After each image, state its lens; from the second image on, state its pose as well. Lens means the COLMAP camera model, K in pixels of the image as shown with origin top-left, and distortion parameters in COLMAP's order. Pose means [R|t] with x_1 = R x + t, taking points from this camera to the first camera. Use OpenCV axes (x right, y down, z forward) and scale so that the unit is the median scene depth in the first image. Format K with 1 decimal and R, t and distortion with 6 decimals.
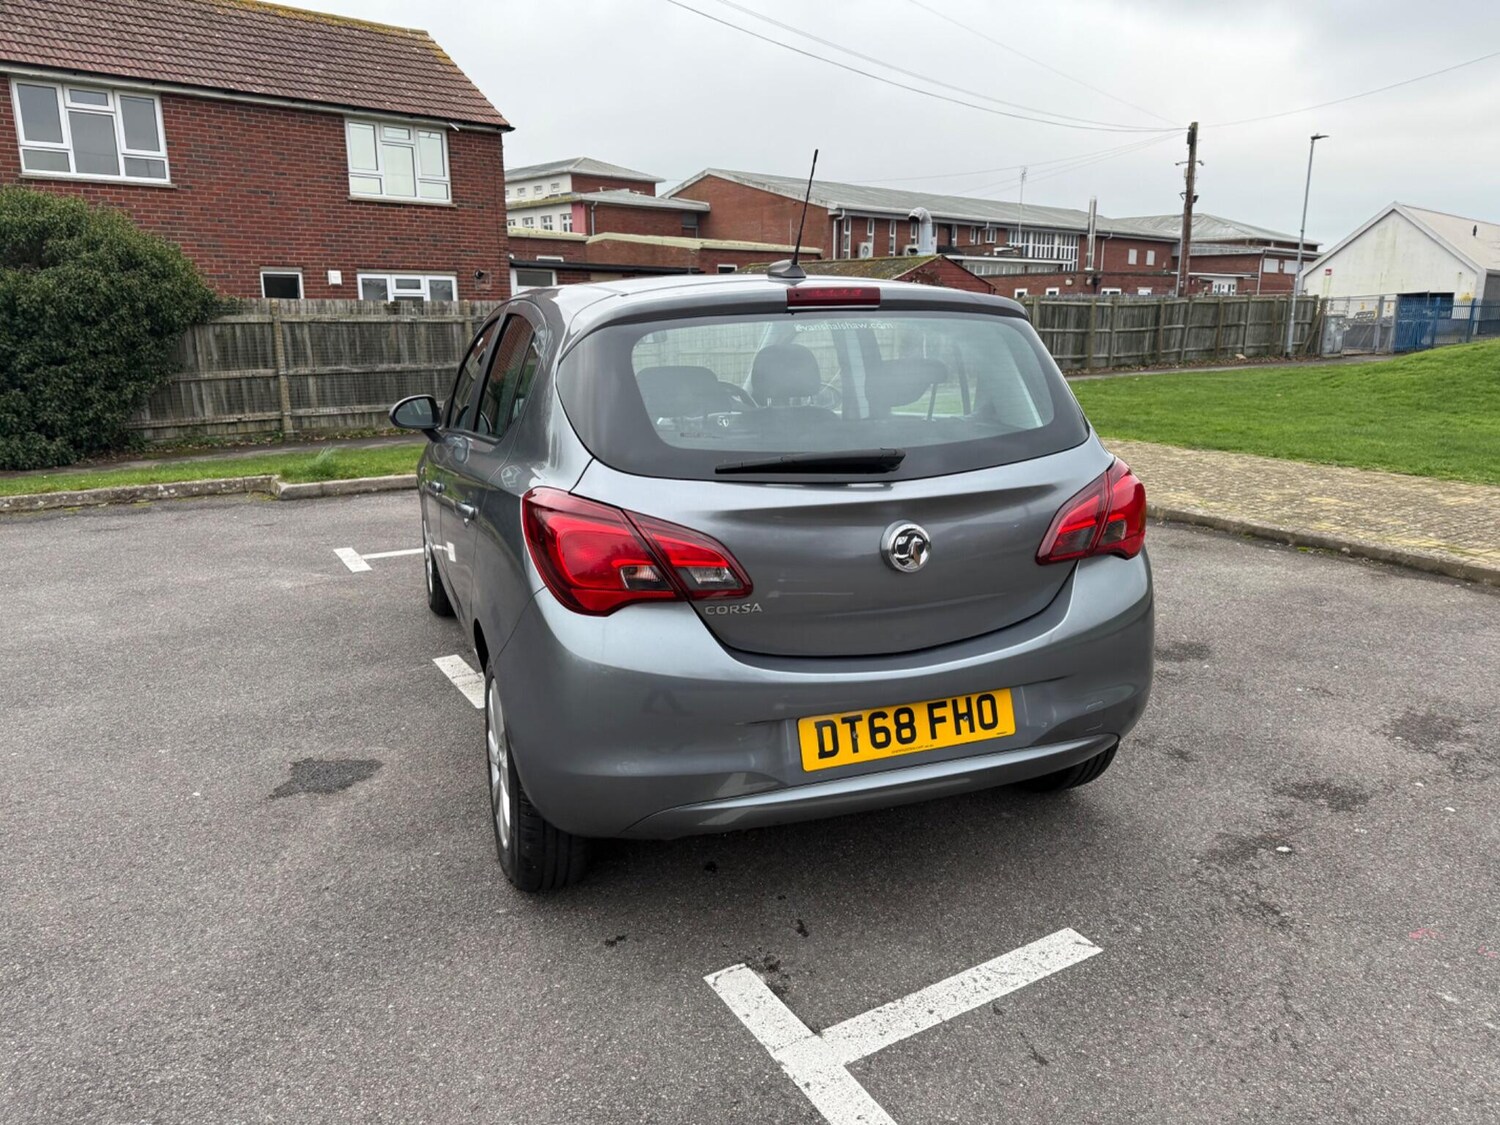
lens RADIAL K [[1057.1, 0, 726.0], [0, 1057.1, 541.6], [0, 0, 1]] dist [0.029107, -0.039232]
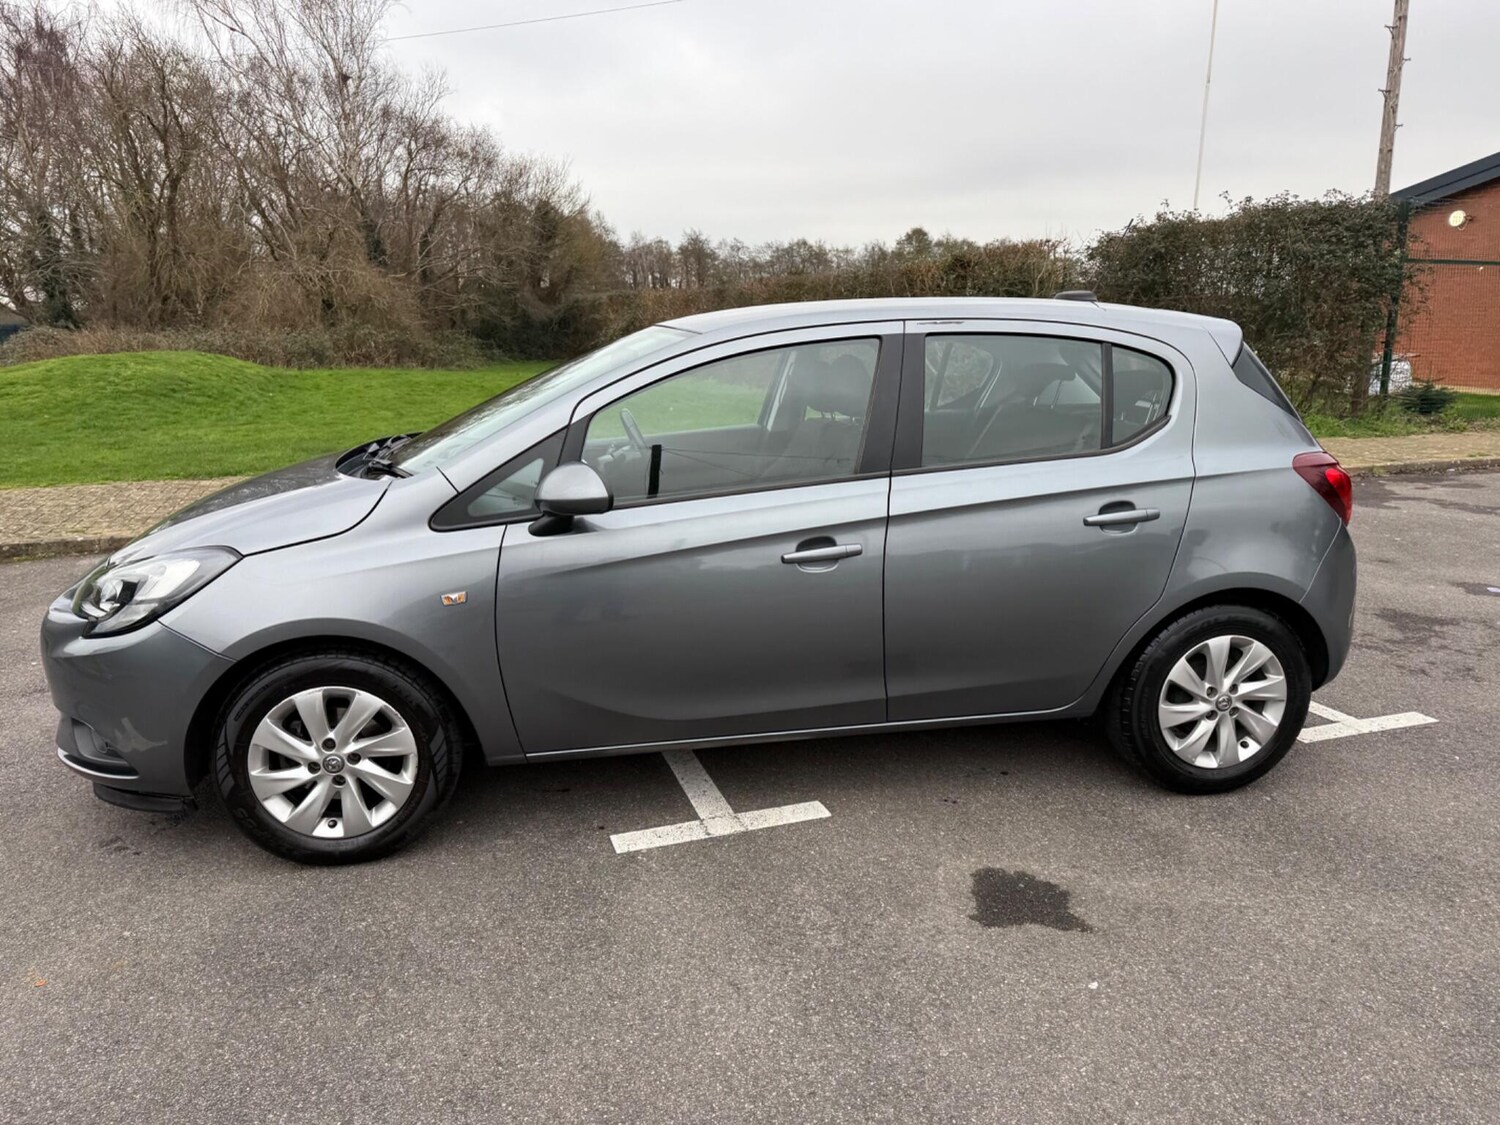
lens RADIAL K [[1057.1, 0, 748.0], [0, 1057.1, 568.2], [0, 0, 1]] dist [0.029107, -0.039232]
pose [[0.160818, -0.210468, 0.964283, -0.092154], [0.209647, 0.961988, 0.175004, -0.016890], [-0.964461, 0.174016, 0.198829, 0.080728]]
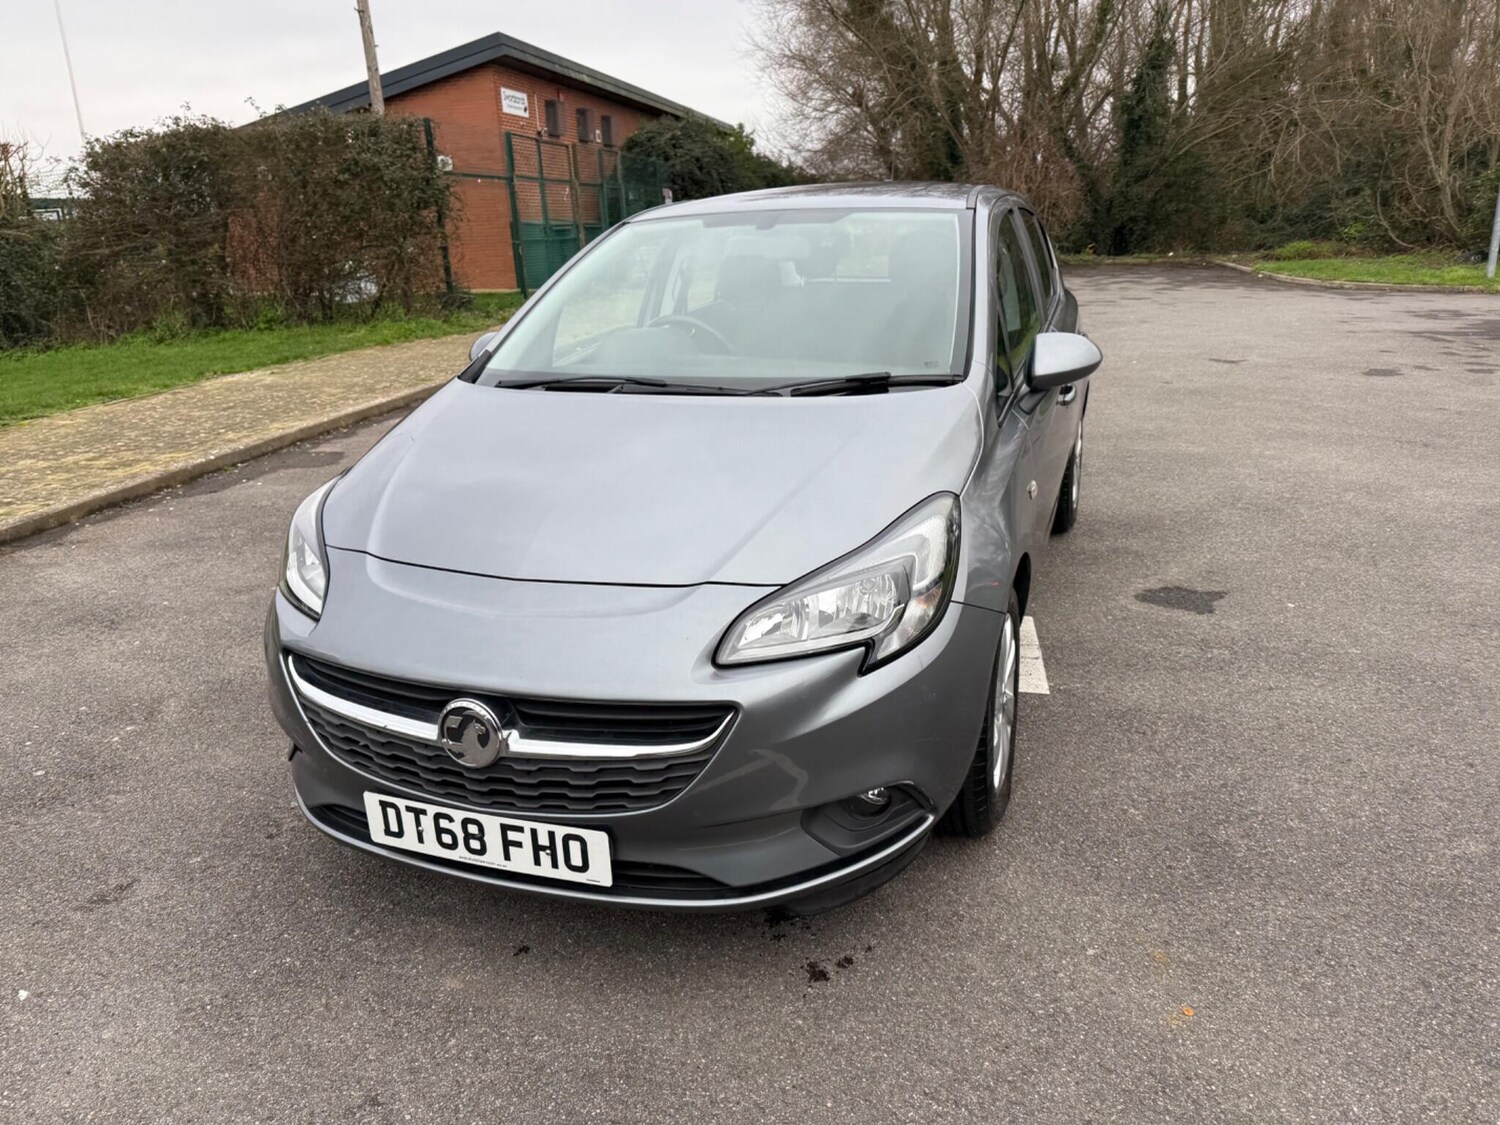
lens RADIAL K [[1057.1, 0, 749.1], [0, 1057.1, 571.2], [0, 0, 1]] dist [0.029107, -0.039232]
pose [[-0.776319, -0.158149, 0.610179, -0.058374], [0.181601, 0.870857, 0.456760, -0.035372], [-0.603614, 0.465400, -0.647342, 0.165941]]
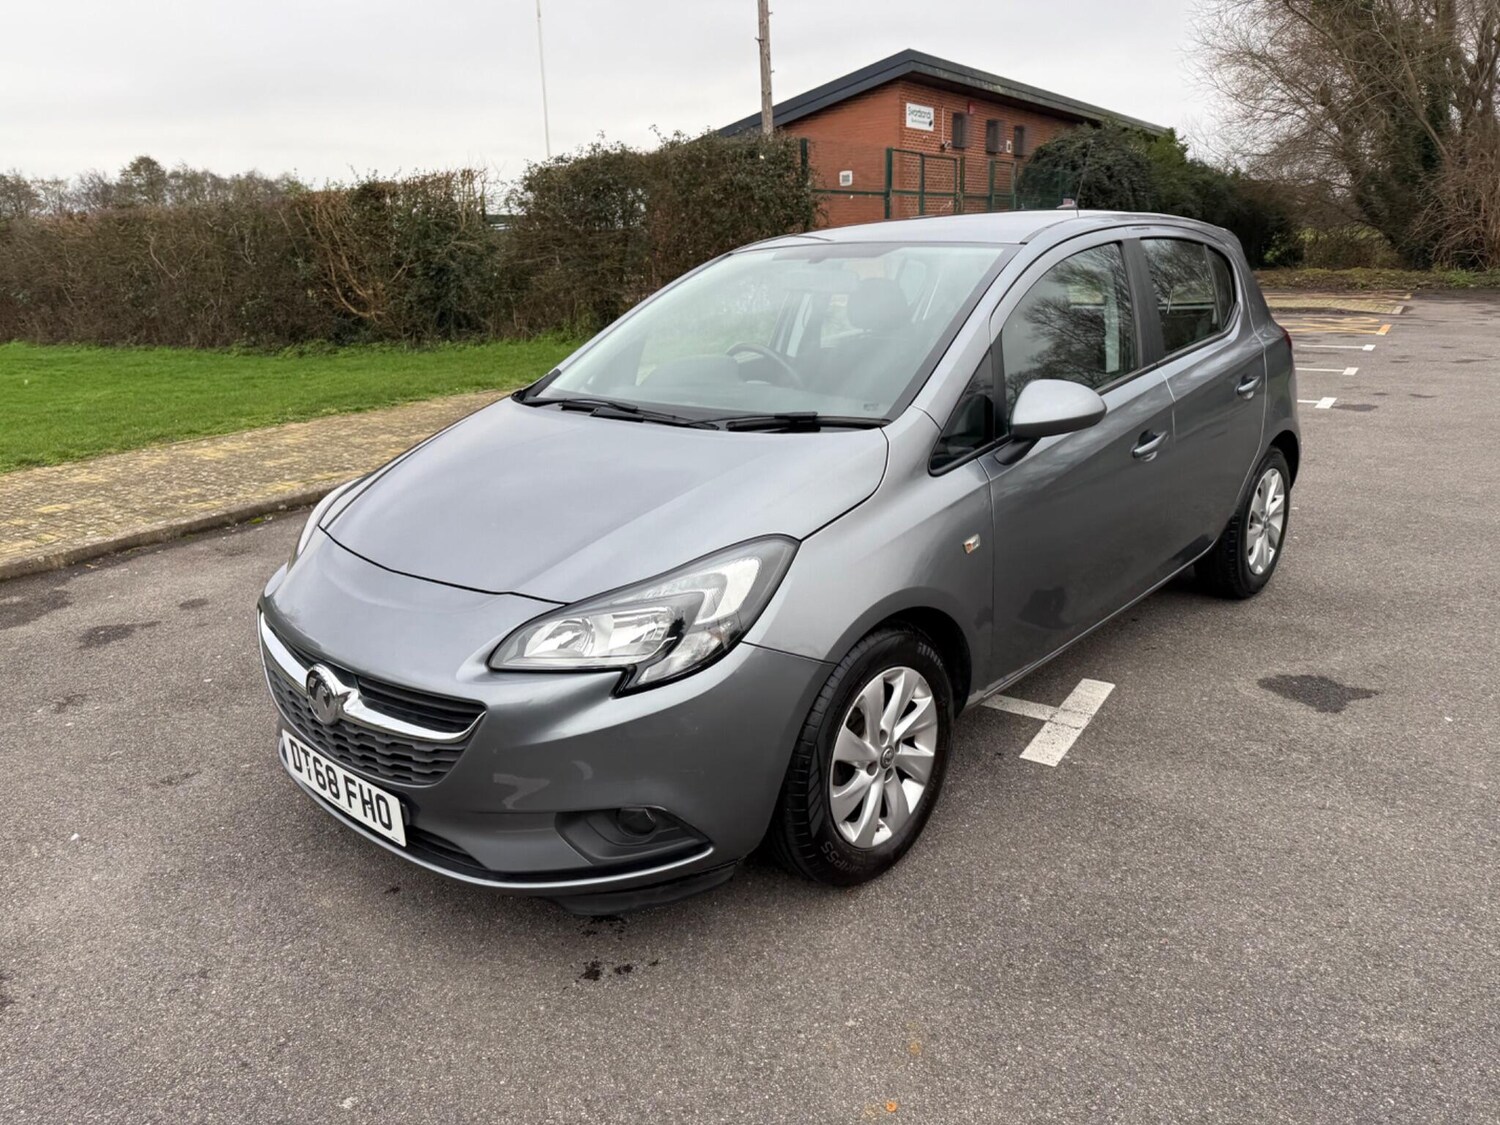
lens RADIAL K [[1057.1, 0, 748.7], [0, 1057.1, 573.2], [0, 0, 1]] dist [0.029107, -0.039232]
pose [[-0.476334, -0.231435, 0.848259, -0.077621], [0.229124, 0.898735, 0.373869, -0.031506], [-0.848887, 0.372443, -0.375070, 0.146275]]
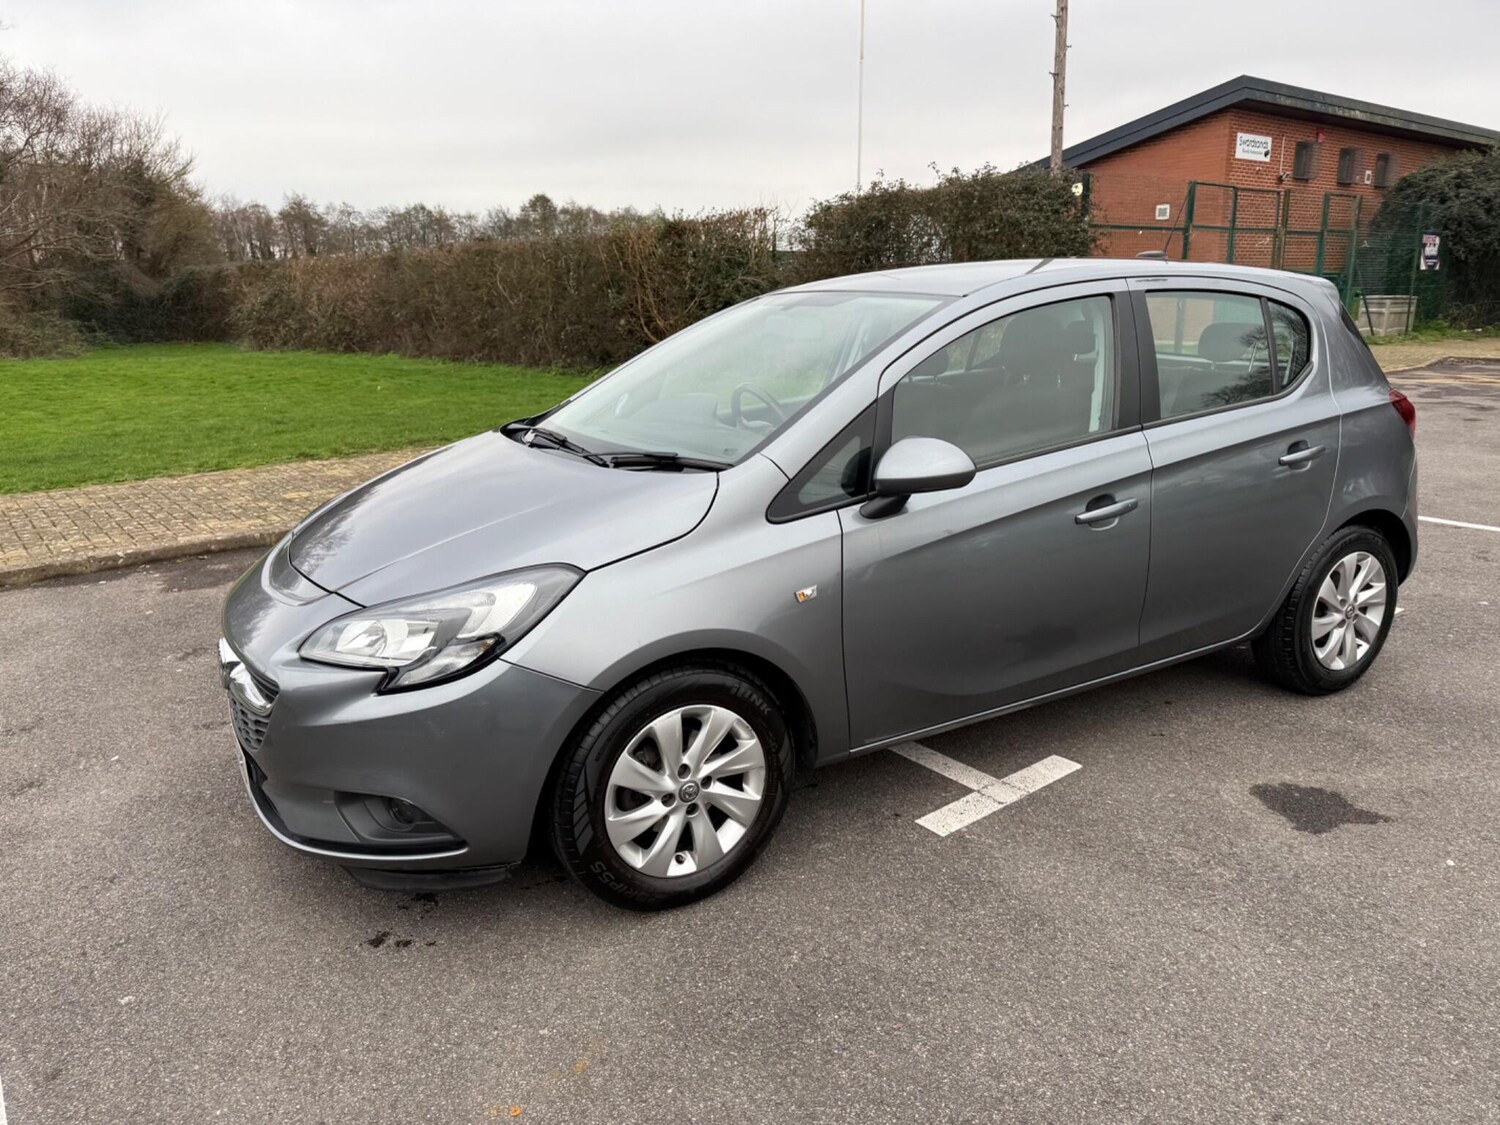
lens RADIAL K [[1057.1, 0, 748.3], [0, 1057.1, 573.1], [0, 0, 1]] dist [0.029107, -0.039232]
pose [[-0.183149, -0.240108, 0.953312, -0.088788], [0.233040, 0.931472, 0.279378, -0.026252], [-0.955065, 0.273328, -0.114644, 0.121846]]
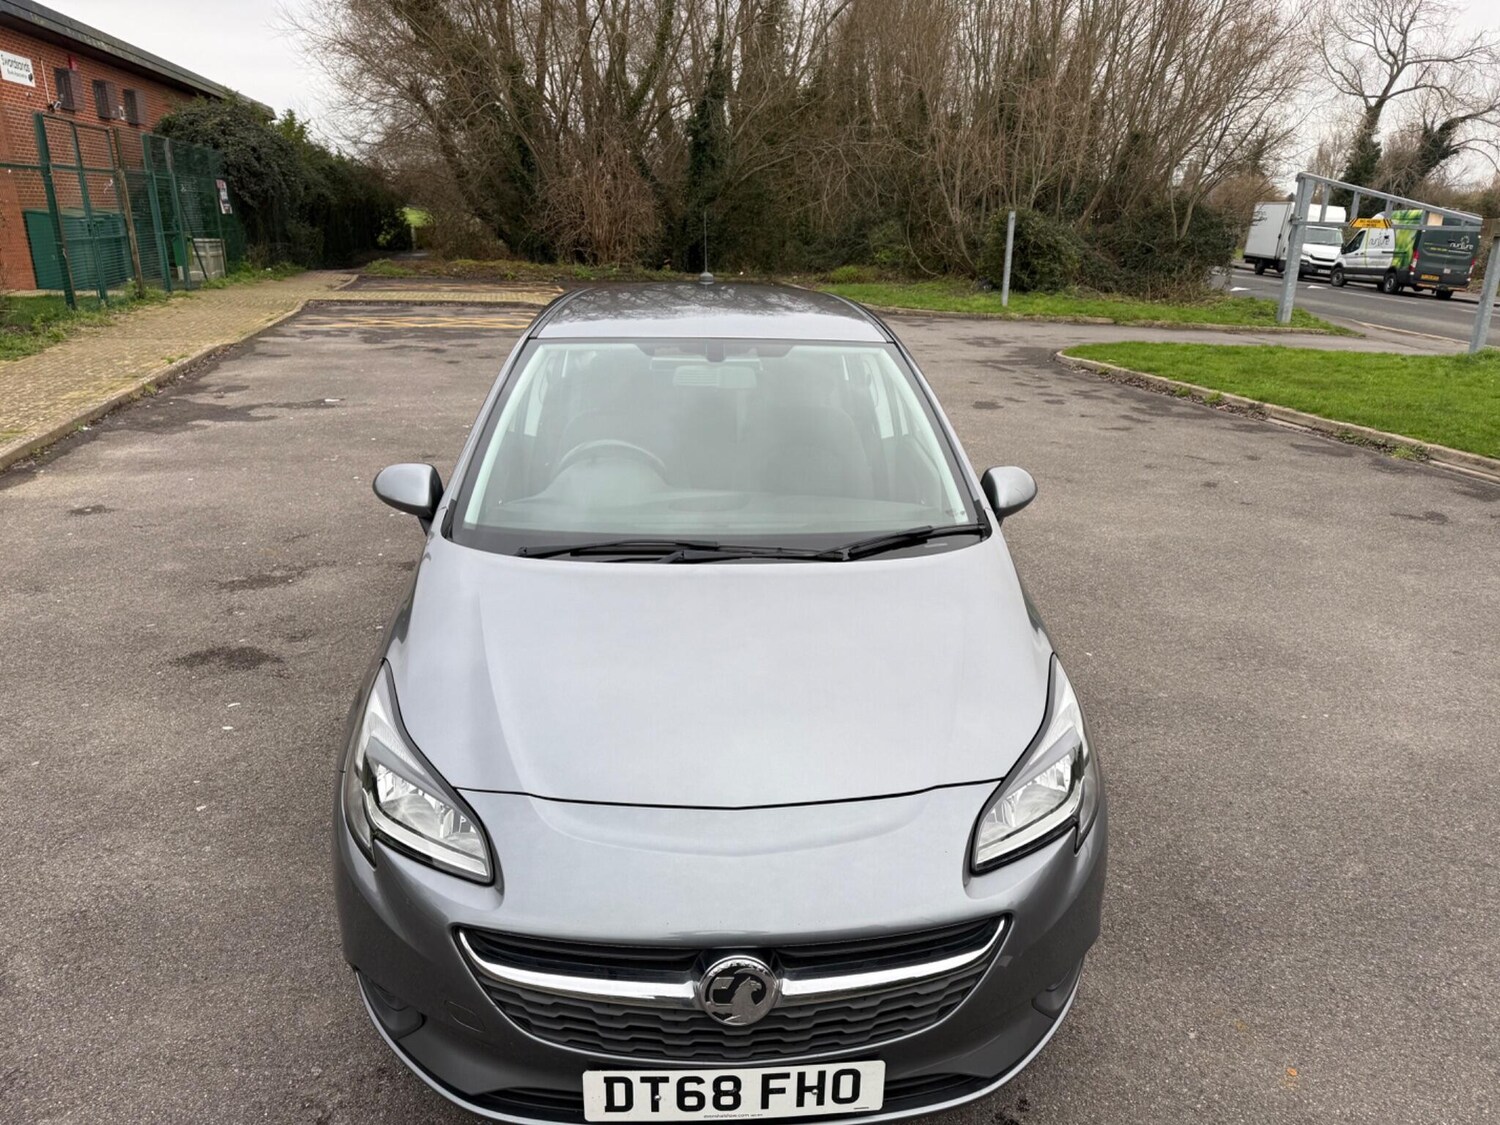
lens RADIAL K [[1057.1, 0, 761.1], [0, 1057.1, 565.1], [0, 0, 1]] dist [0.029107, -0.039232]
pose [[-0.965334, -0.087071, 0.246069, -0.031911], [0.050803, 0.862017, 0.504327, -0.047116], [-0.256028, 0.499344, -0.827711, 0.173655]]
